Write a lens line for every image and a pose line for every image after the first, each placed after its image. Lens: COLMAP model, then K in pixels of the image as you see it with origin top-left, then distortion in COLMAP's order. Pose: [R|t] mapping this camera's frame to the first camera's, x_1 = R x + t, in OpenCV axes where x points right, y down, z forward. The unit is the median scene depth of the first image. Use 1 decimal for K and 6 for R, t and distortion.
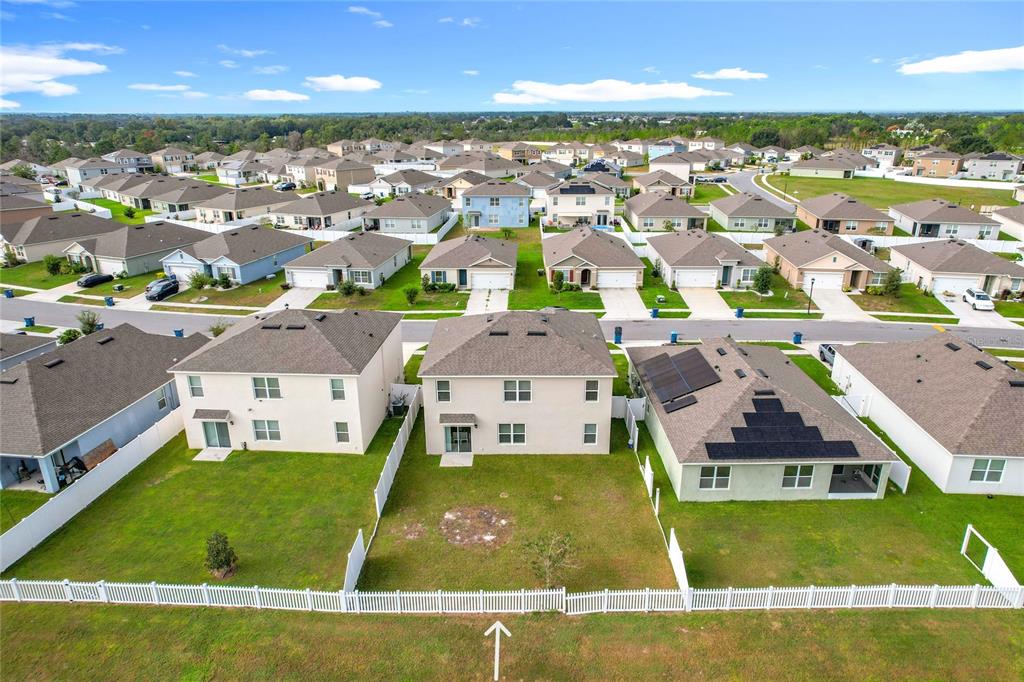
lens RADIAL K [[656.5, 0, 512.0], [0, 656.5, 341.0], [0, 0, 1]] dist [-0.018867, 0.001255]
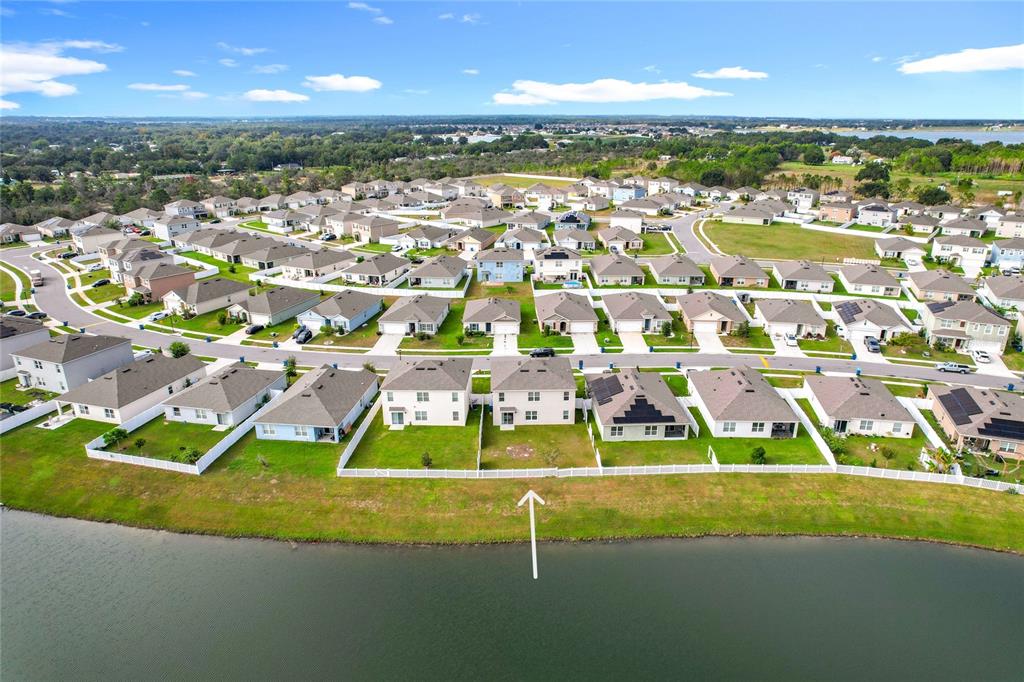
lens RADIAL K [[656.5, 0, 512.0], [0, 656.5, 341.0], [0, 0, 1]] dist [-0.018867, 0.001255]
pose [[0.999350, -0.010176, 0.034590, -0.142593], [0.010286, 0.999943, -0.002997, -0.109486], [-0.034558, 0.003350, 0.999397, -1.256112]]
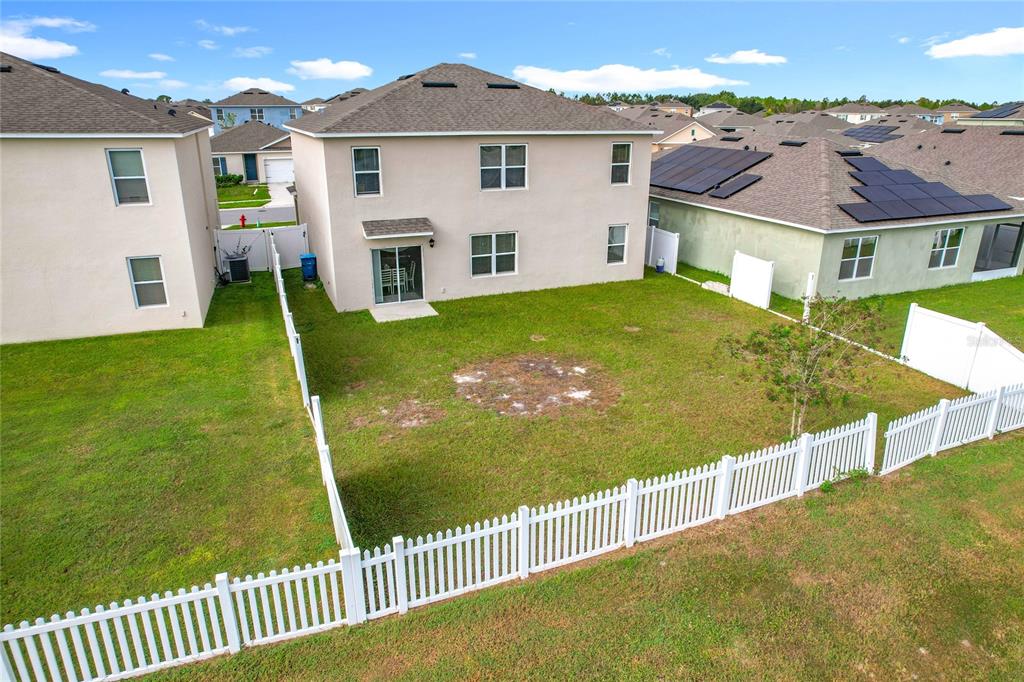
lens RADIAL K [[656.5, 0, 512.0], [0, 656.5, 341.0], [0, 0, 1]] dist [-0.018867, 0.001255]
pose [[0.917723, -0.123463, 0.377546, -0.203667], [0.123921, 0.992021, 0.023185, 0.202523], [-0.377396, 0.025508, 0.925701, 0.485944]]
